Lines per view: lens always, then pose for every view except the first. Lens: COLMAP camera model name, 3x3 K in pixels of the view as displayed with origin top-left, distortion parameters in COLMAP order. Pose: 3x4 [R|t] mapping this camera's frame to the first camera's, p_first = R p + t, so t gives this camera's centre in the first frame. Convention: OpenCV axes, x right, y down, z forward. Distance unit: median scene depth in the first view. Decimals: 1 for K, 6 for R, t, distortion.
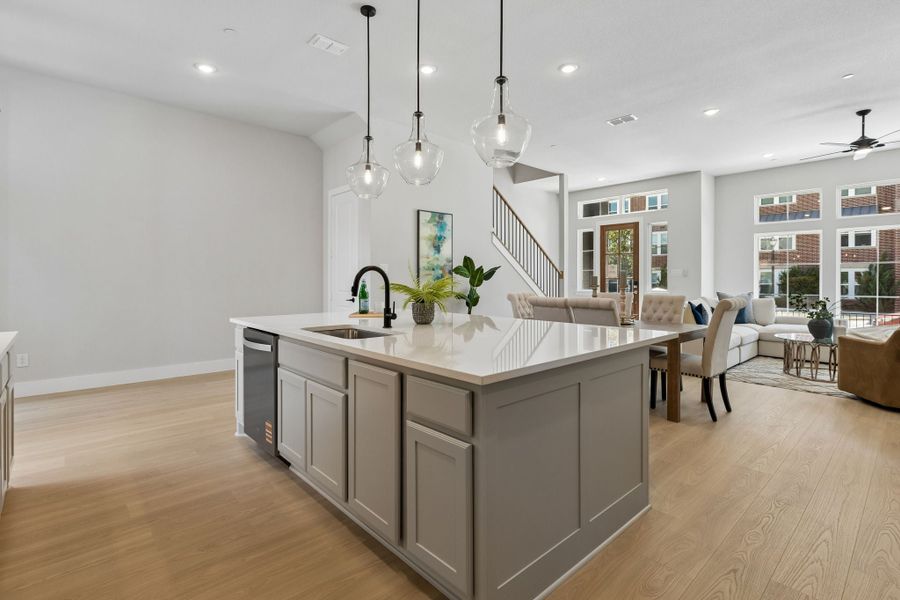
lens RADIAL K [[430.6, 0, 449.2], [0, 430.6, 279.6], [0, 0, 1]] dist [-0.001556, 0.000154]
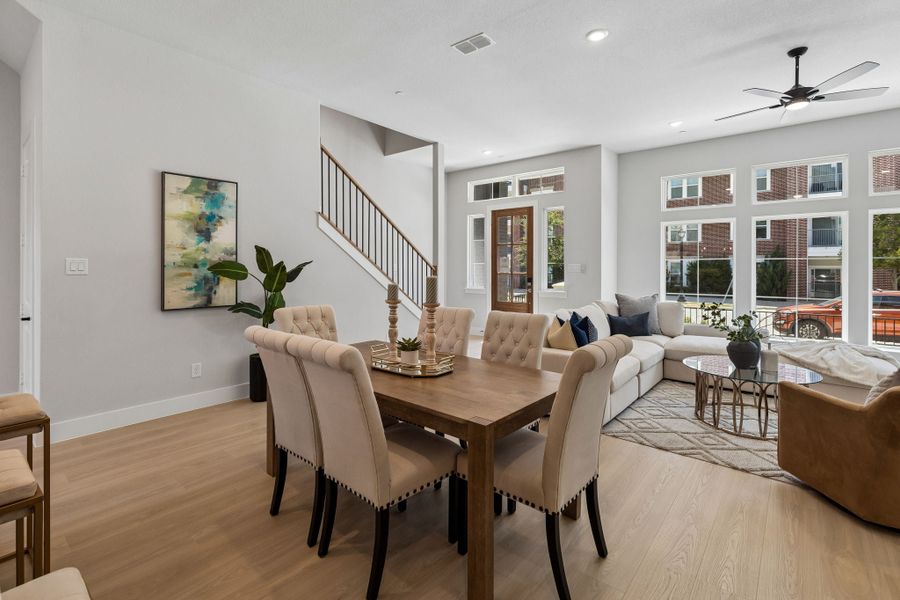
lens RADIAL K [[411.0, 0, 449.5], [0, 411.0, 265.2], [0, 0, 1]] dist [0.009281, -0.000497]
pose [[0.991293, 0.002368, 0.131654, 0.247844], [-0.001755, 0.999987, -0.004777, -0.022374], [-0.131663, 0.004505, 0.991284, 0.328418]]
